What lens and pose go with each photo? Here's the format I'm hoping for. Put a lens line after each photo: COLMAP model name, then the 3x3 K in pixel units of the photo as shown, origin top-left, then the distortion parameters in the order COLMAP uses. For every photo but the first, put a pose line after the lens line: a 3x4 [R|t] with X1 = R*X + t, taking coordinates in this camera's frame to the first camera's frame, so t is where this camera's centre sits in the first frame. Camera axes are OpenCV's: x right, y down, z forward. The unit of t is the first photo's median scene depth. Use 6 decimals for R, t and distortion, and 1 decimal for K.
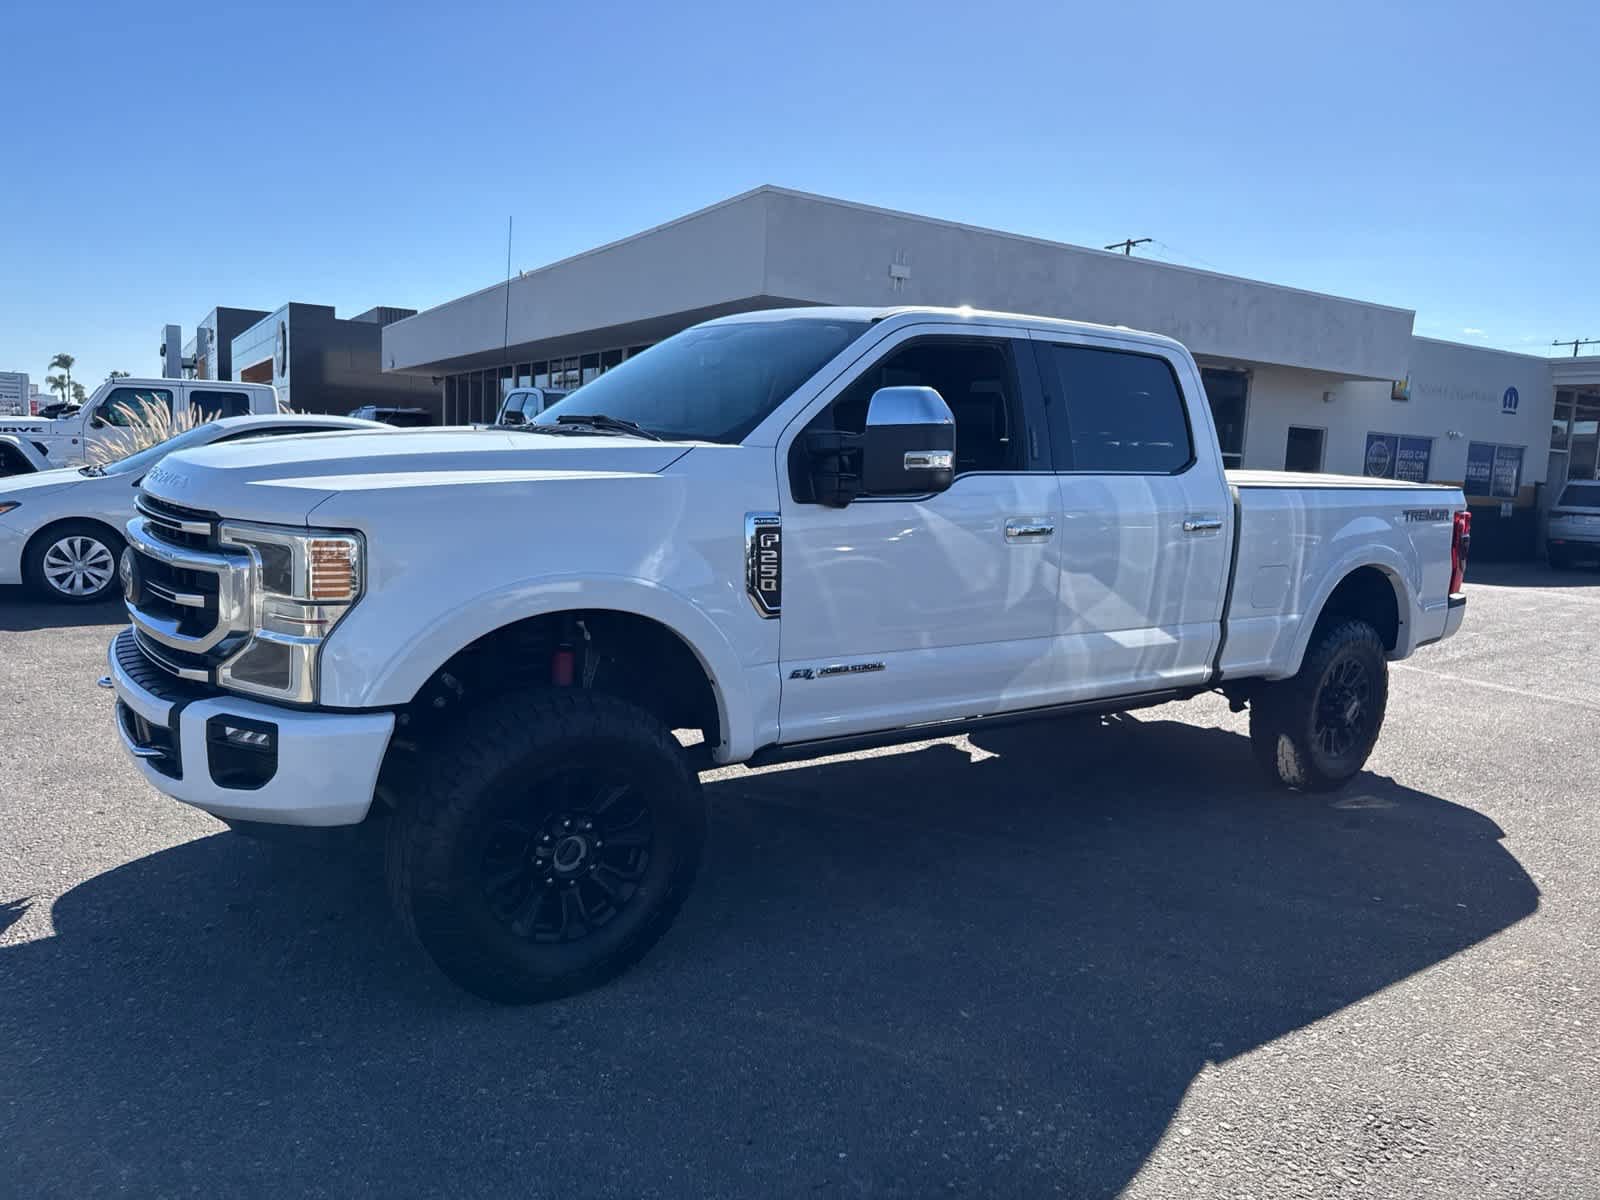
lens RADIAL K [[1119.7, 0, 808.6], [0, 1119.7, 603.6], [0, 0, 1]] dist [0.083436, -0.111599]
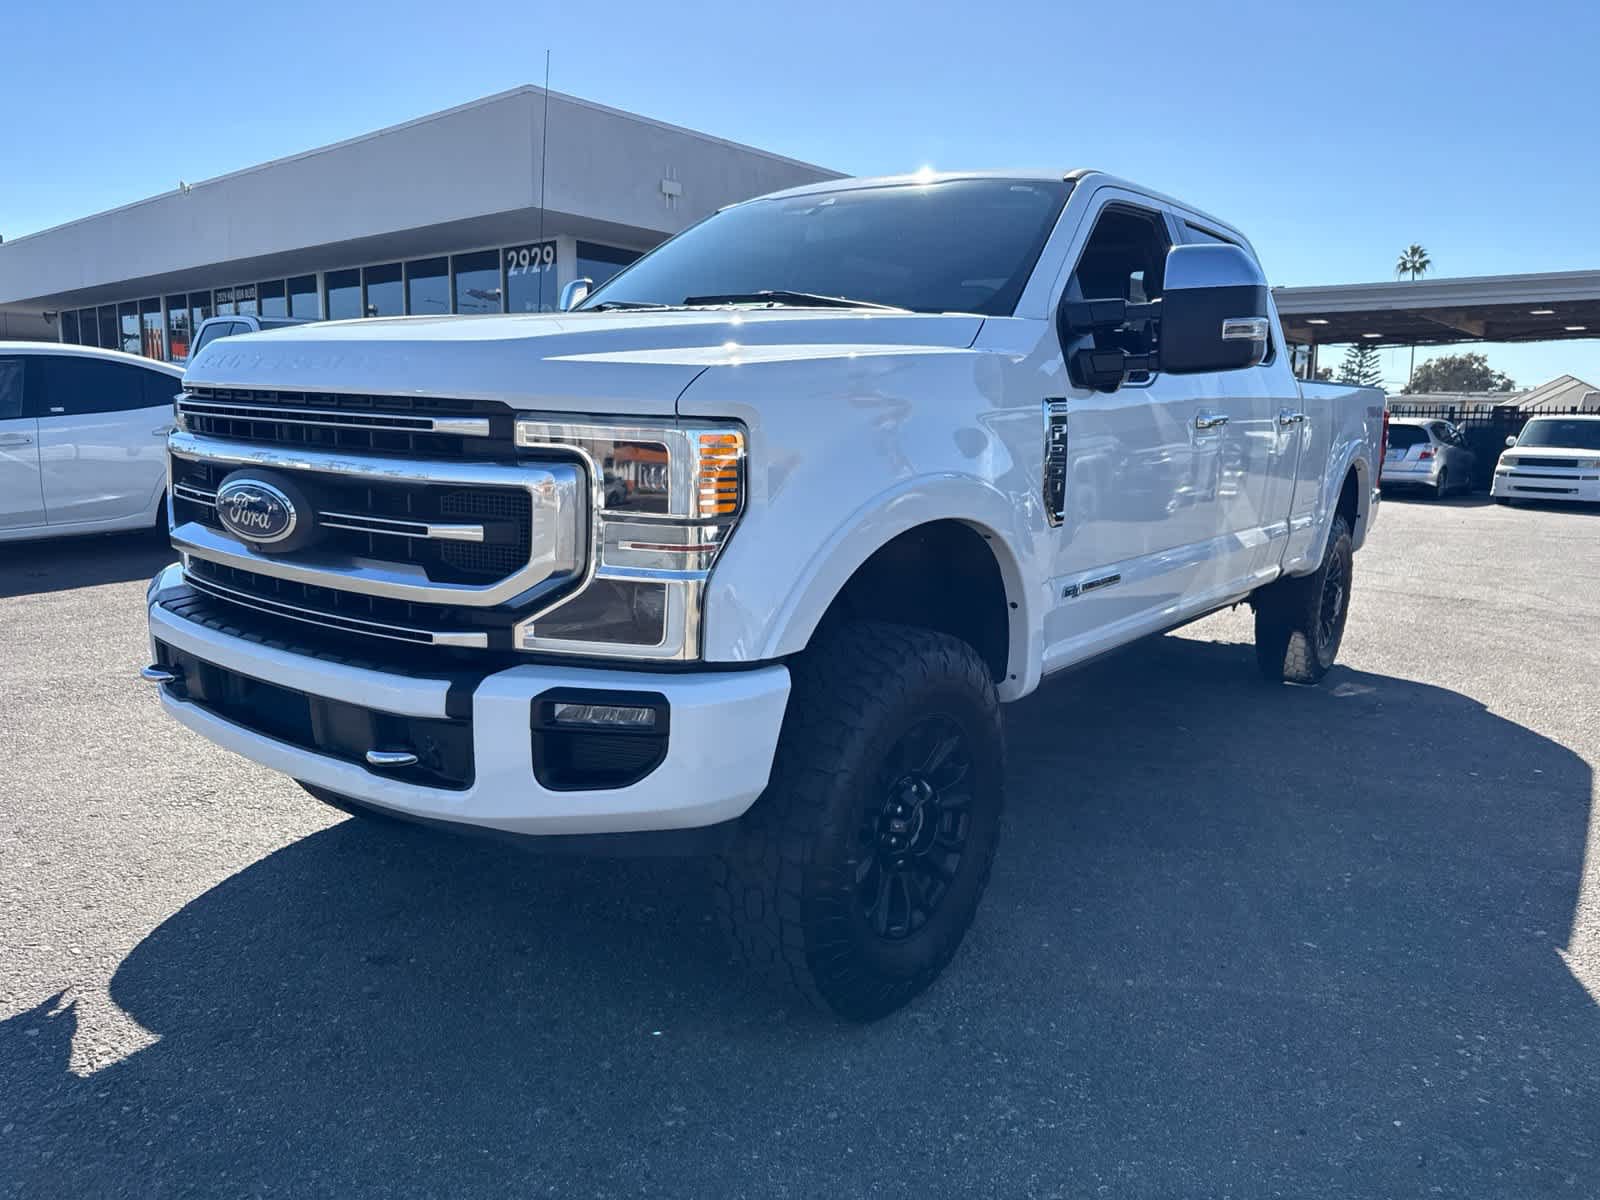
lens RADIAL K [[1132.4, 0, 803.0], [0, 1132.4, 597.1], [0, 0, 1]] dist [0.052415, -0.066167]
pose [[0.957891, -0.073445, 0.277581, -0.481999], [0.061731, 0.996803, 0.050722, 0.012523], [-0.280419, -0.031451, 0.959362, 0.242266]]
